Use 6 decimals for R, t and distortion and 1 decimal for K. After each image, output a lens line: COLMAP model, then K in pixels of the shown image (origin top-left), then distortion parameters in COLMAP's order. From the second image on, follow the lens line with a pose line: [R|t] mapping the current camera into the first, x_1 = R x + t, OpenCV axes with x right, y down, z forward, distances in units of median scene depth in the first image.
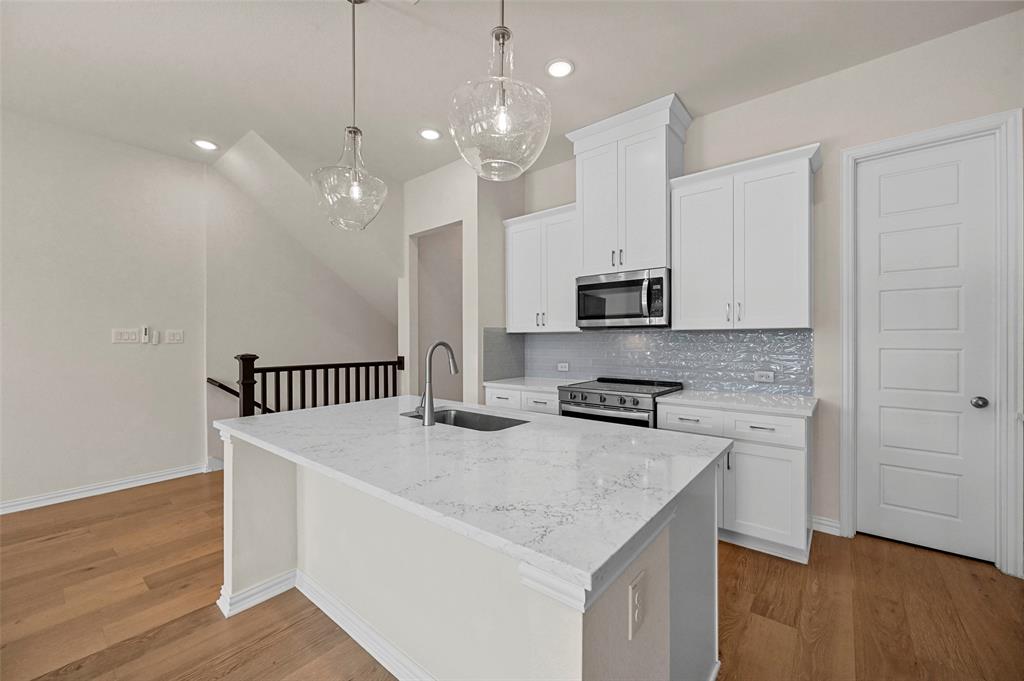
lens RADIAL K [[401.2, 0, 515.6], [0, 401.2, 340.2], [0, 0, 1]] dist [-0.002194, -0.000048]
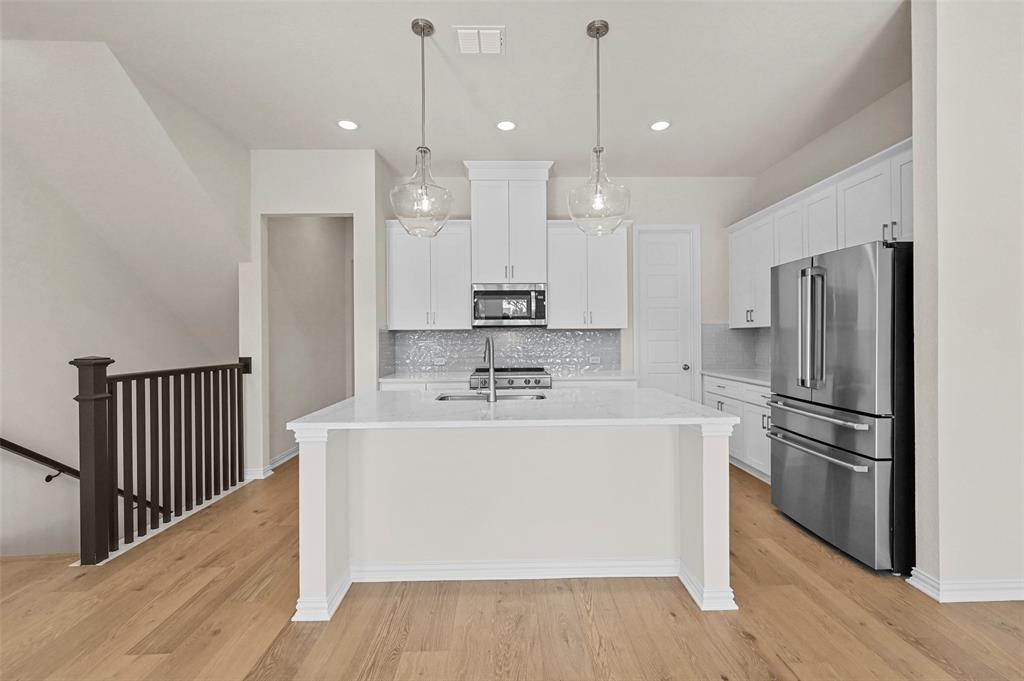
lens RADIAL K [[434.3, 0, 512.0], [0, 434.3, 340.5], [0, 0, 1]] dist [-0.000175, 0.000124]
pose [[0.760130, -0.006852, 0.649735, -0.620740], [0.006615, 0.999974, 0.002806, 0.008534], [-0.649738, 0.002165, 0.760155, -0.054119]]
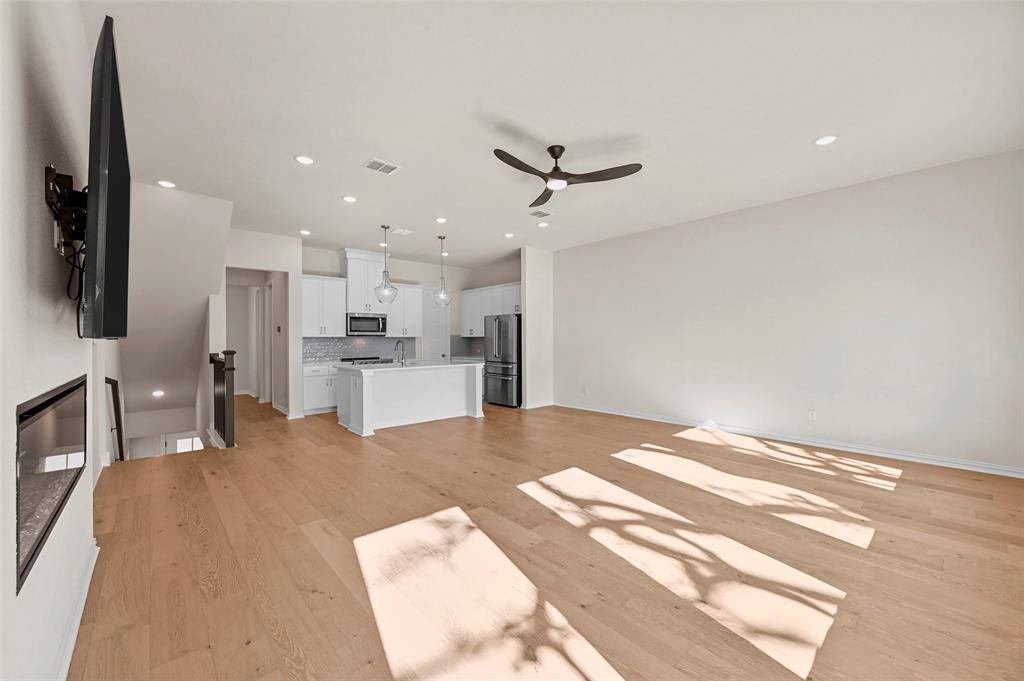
lens RADIAL K [[412.4, 0, 512.0], [0, 412.4, 340.5], [0, 0, 1]] dist [0.014707, 0.000052]
pose [[0.162856, 0.001657, 0.986648, -2.051061], [0.009625, 0.999948, -0.003268, 0.014293], [-0.986603, 0.010028, 0.162832, -0.279670]]
